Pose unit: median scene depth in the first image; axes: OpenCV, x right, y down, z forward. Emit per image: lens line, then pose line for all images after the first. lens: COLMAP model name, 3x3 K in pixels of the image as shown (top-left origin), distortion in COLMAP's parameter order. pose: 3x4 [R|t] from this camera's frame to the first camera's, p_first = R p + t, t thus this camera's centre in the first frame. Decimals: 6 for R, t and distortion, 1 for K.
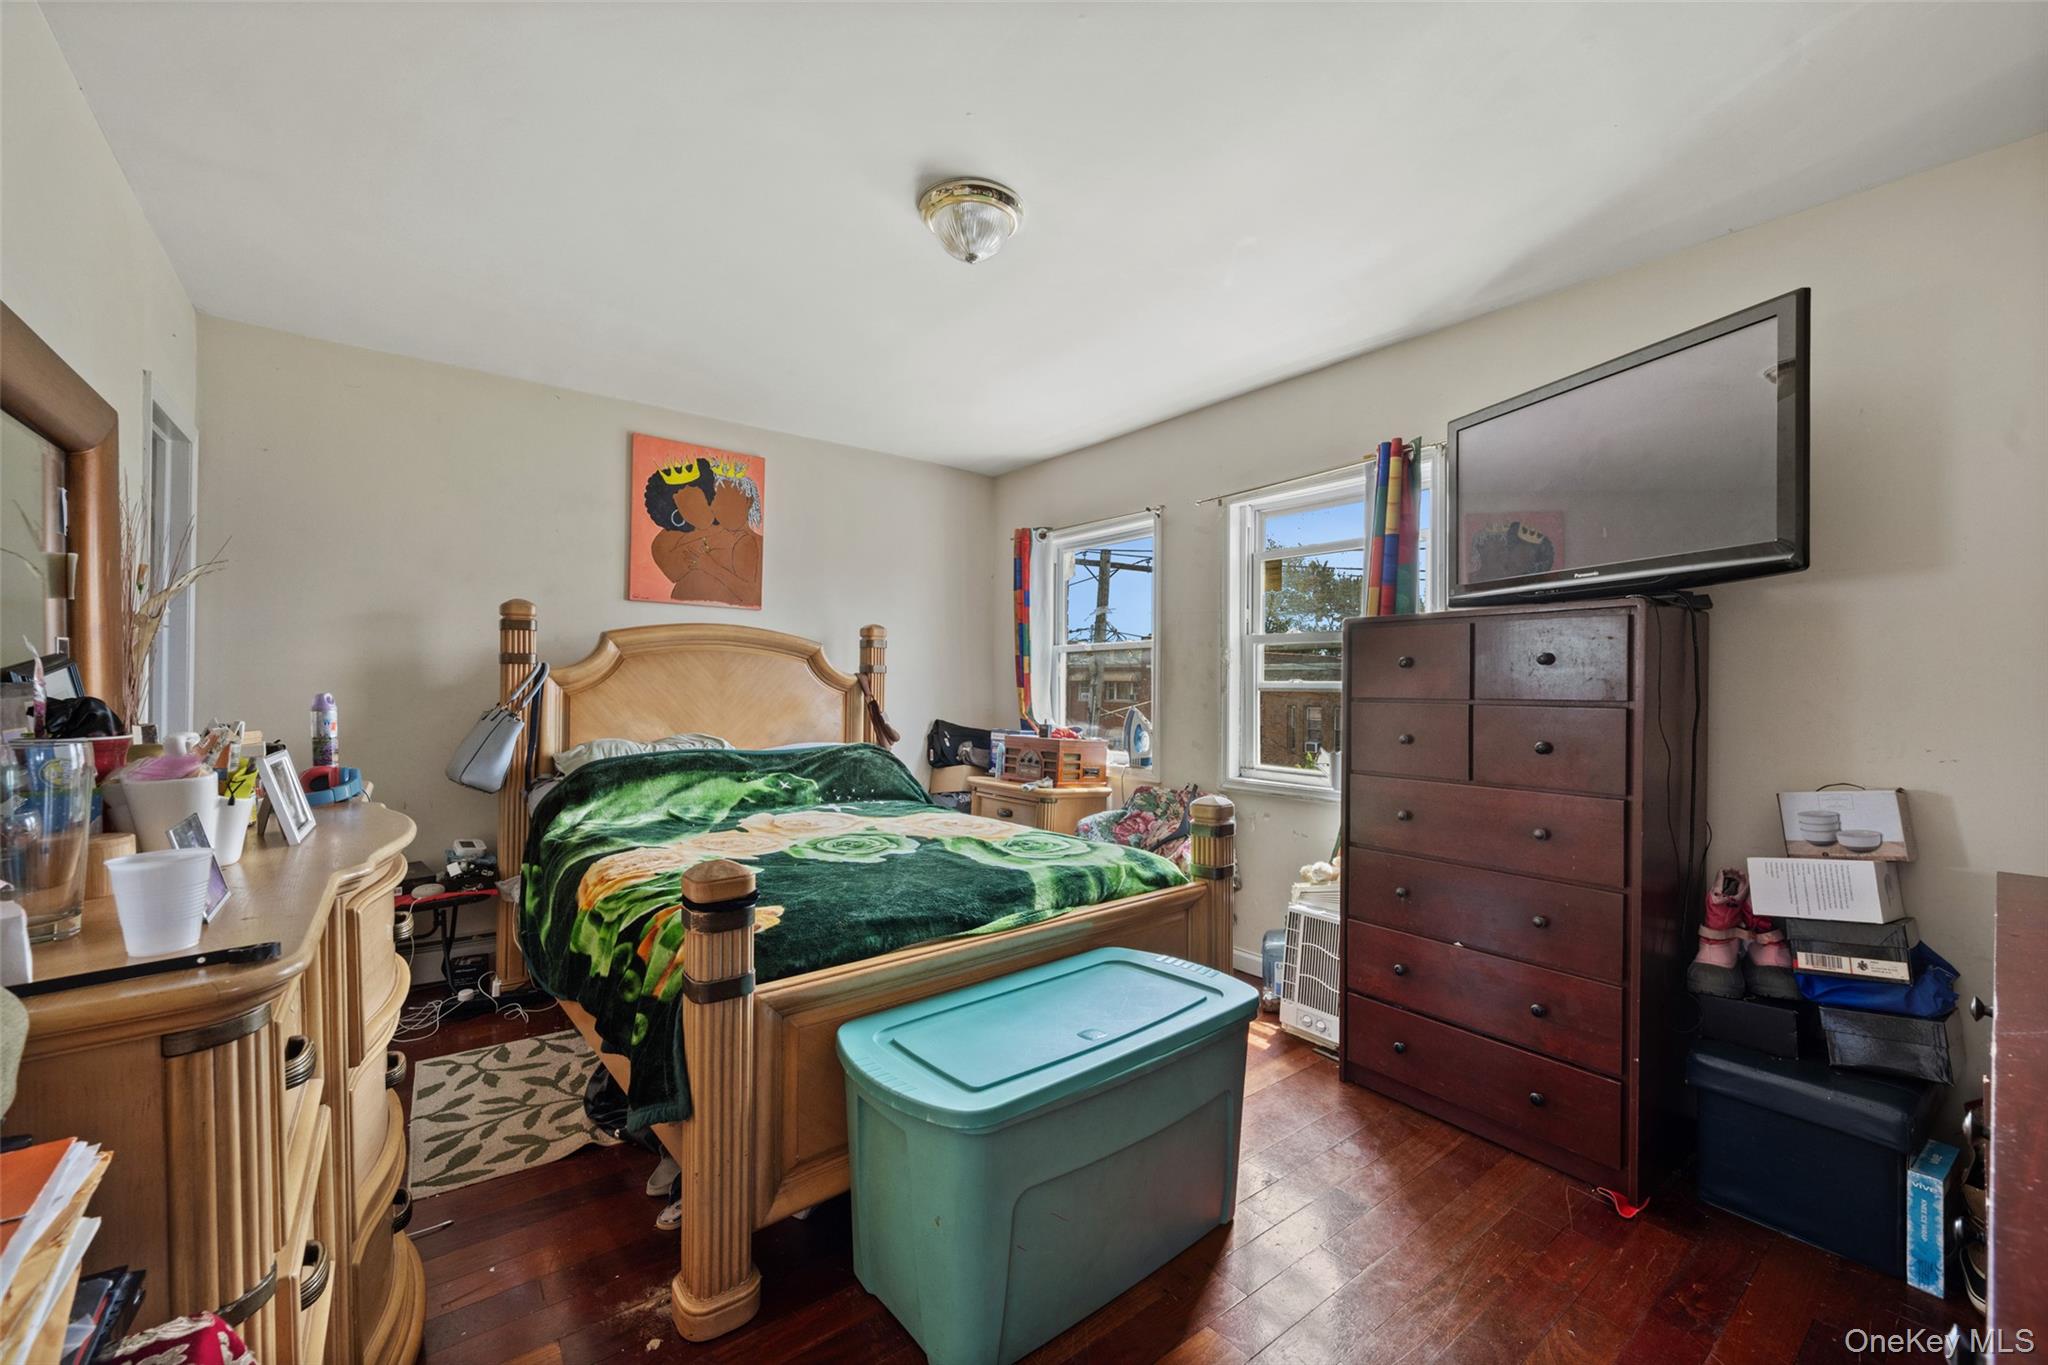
lens RADIAL K [[830.0, 0, 1024.0], [0, 830.0, 682.5], [0, 0, 1]] dist [0.000333, -0.000014]
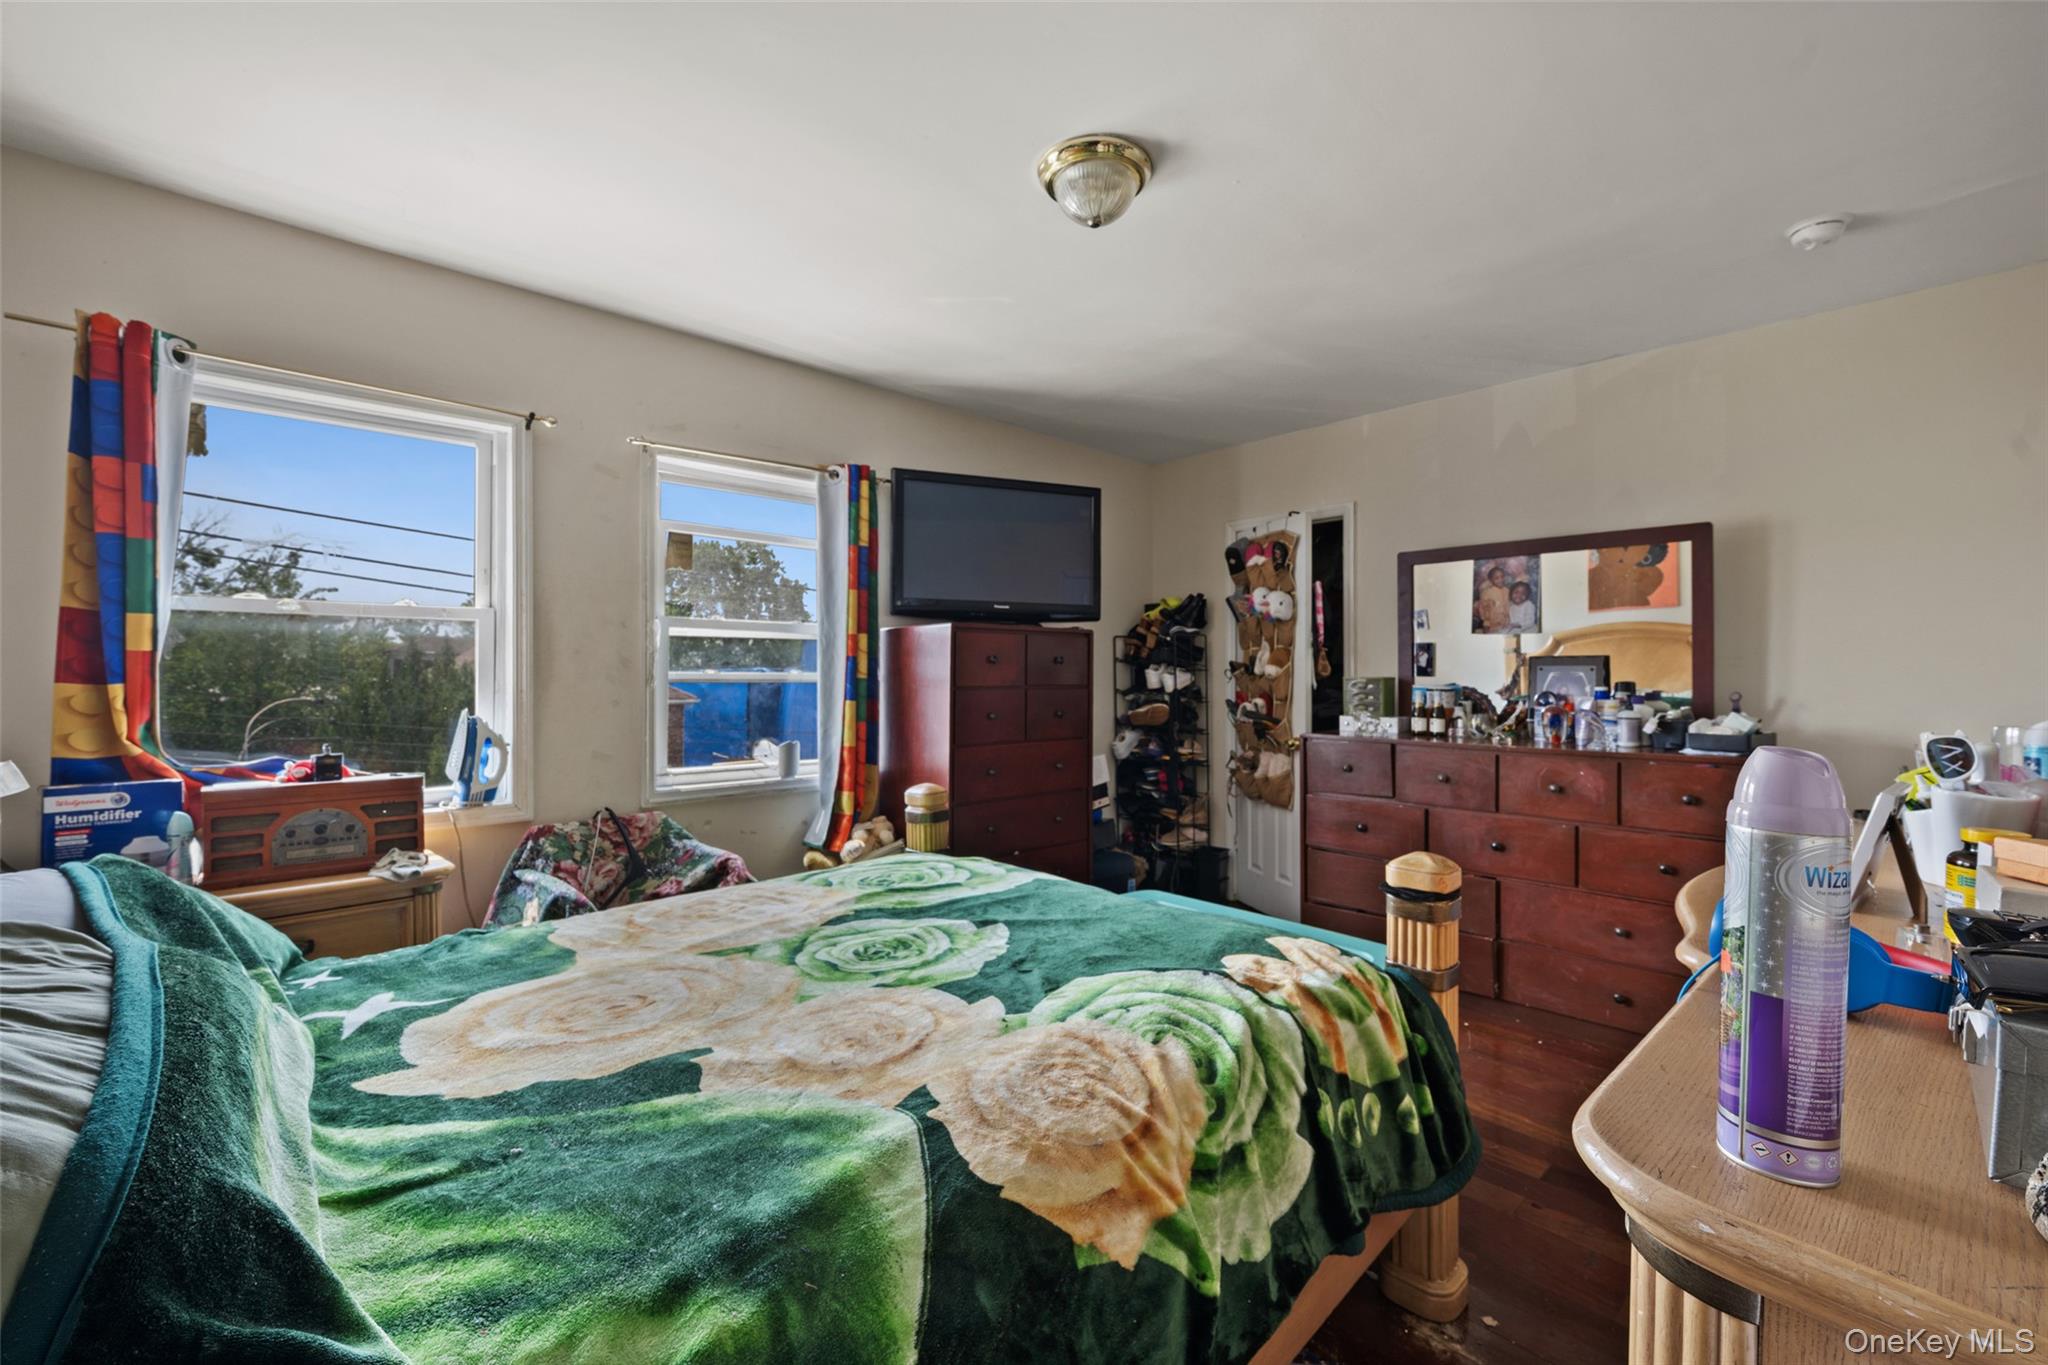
lens RADIAL K [[830.0, 0, 1024.0], [0, 830.0, 682.5], [0, 0, 1]] dist [0.000333, -0.000014]
pose [[-0.102245, -0.014292, 0.994657, -0.596362], [-0.001653, 0.999898, 0.014197, -0.003296], [-0.994758, -0.000193, -0.102258, 0.710623]]
